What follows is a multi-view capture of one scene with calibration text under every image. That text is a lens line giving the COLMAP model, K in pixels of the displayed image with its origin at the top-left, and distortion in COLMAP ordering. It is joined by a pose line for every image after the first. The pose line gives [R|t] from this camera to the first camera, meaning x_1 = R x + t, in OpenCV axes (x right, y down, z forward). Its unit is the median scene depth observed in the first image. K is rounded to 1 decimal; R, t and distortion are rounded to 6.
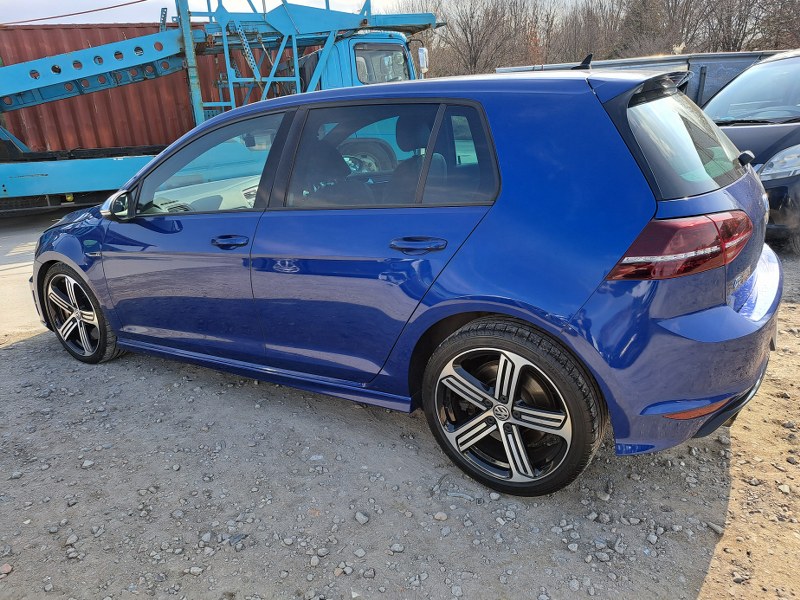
lens RADIAL K [[554.4, 0, 400.0], [0, 554.4, 300.0], [0, 0, 1]] dist [0.054465, -0.037852]
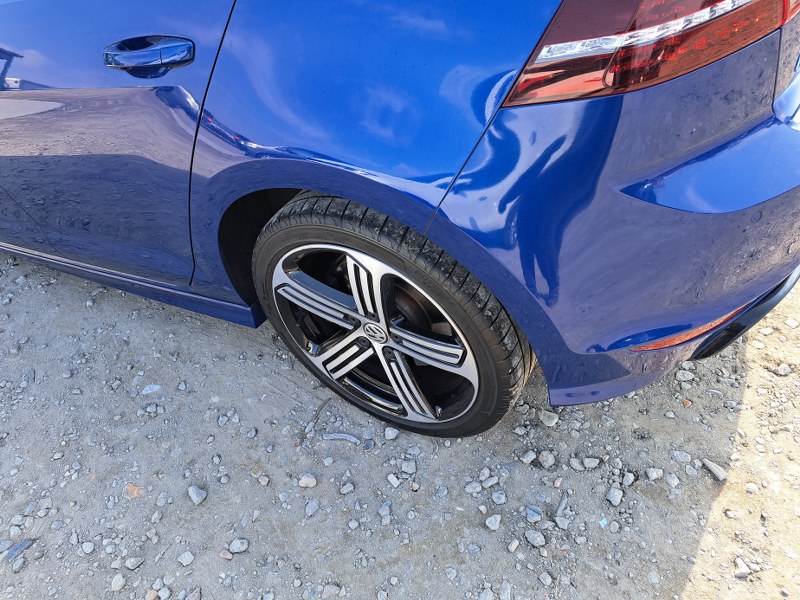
lens RADIAL K [[563.4, 0, 401.1], [0, 563.4, 285.5], [0, 0, 1]] dist [0.077558, -0.072701]
pose [[0.990559, -0.129556, -0.044821, 0.247038], [0.136845, 0.914939, 0.379685, -0.077237], [-0.008181, -0.382234, 0.924030, 0.451443]]
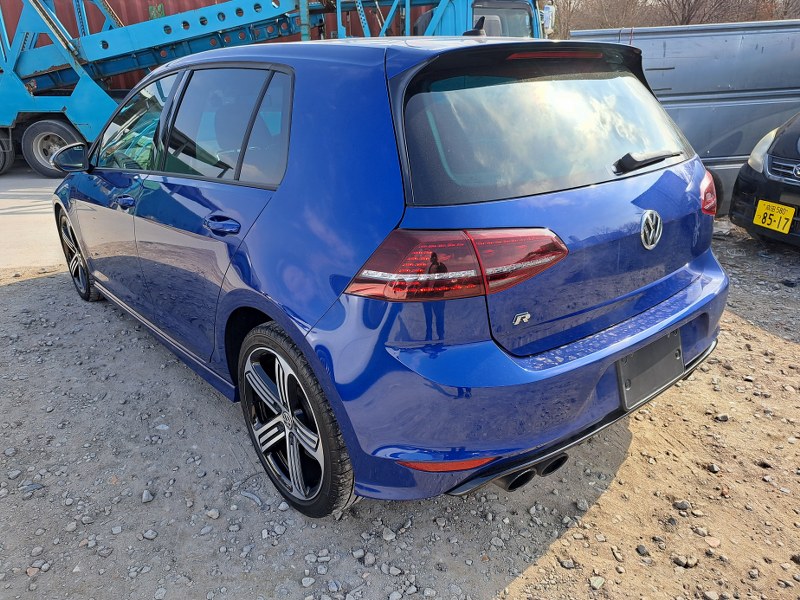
lens RADIAL K [[558.8, 0, 401.4], [0, 558.8, 308.0], [0, 0, 1]] dist [0.069134, -0.066960]
pose [[0.954845, 0.147708, -0.257785, 0.575546], [-0.129913, 0.987889, 0.084847, -0.083013], [0.267196, -0.047526, 0.962470, 0.173166]]
